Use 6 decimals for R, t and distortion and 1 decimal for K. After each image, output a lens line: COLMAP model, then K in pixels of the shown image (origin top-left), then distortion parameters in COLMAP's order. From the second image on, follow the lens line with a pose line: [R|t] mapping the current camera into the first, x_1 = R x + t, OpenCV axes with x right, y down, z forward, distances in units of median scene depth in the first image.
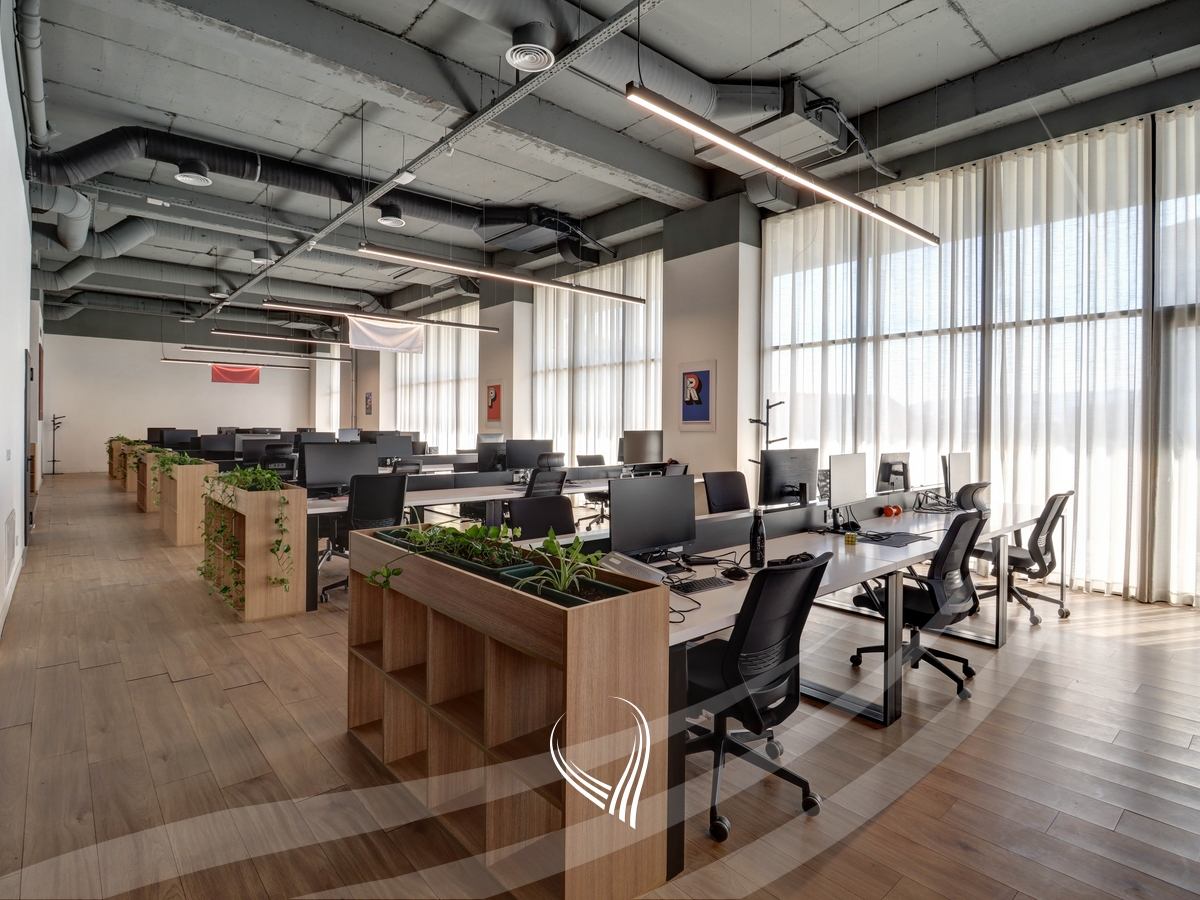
lens RADIAL K [[628.2, 0, 597.0], [0, 628.2, 427.8], [0, 0, 1]] dist [0.003200, -0.013313]
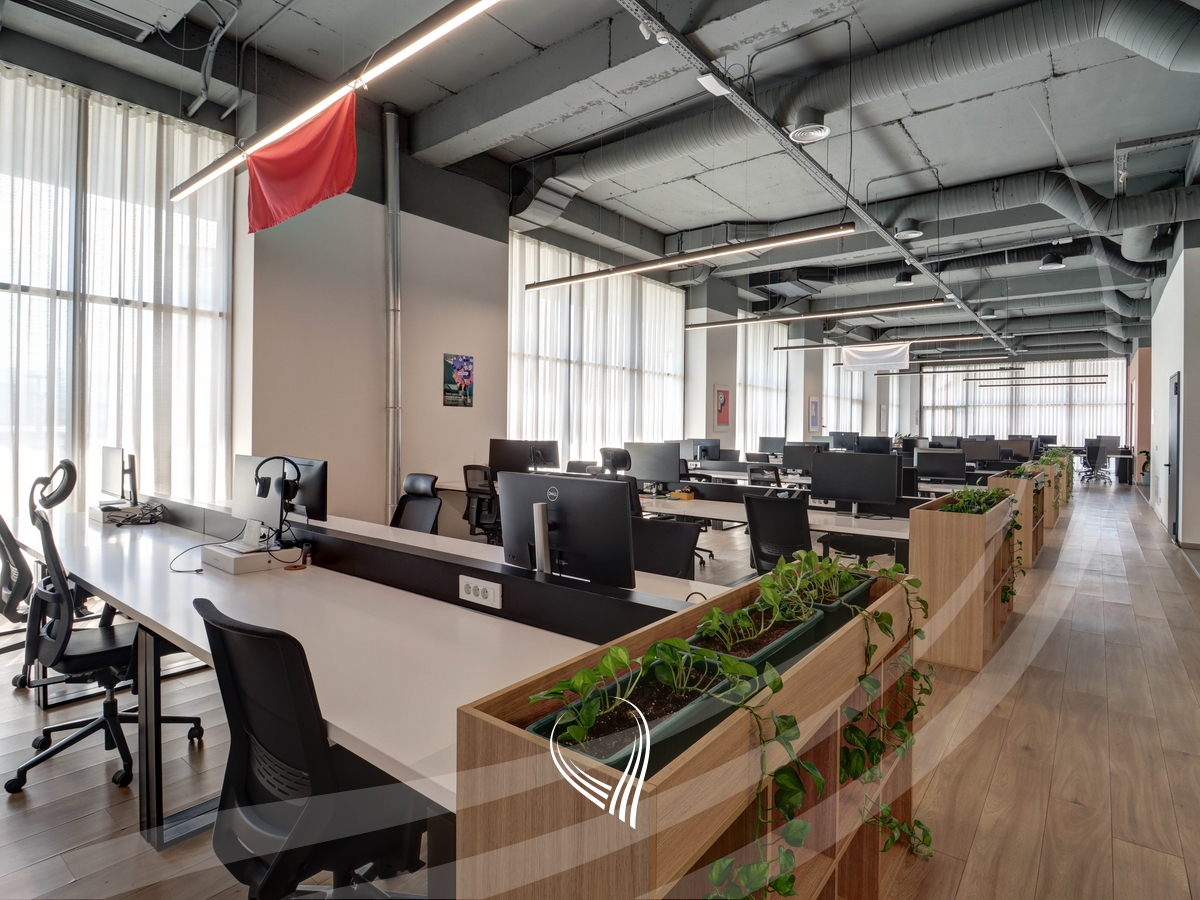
lens RADIAL K [[628.2, 0, 597.0], [0, 628.2, 427.8], [0, 0, 1]] dist [0.003200, -0.013313]
pose [[-0.185682, -0.022207, 0.982359, -0.909412], [-0.017423, 0.999662, 0.019305, -0.018259], [-0.982455, -0.013531, -0.186006, 1.115762]]
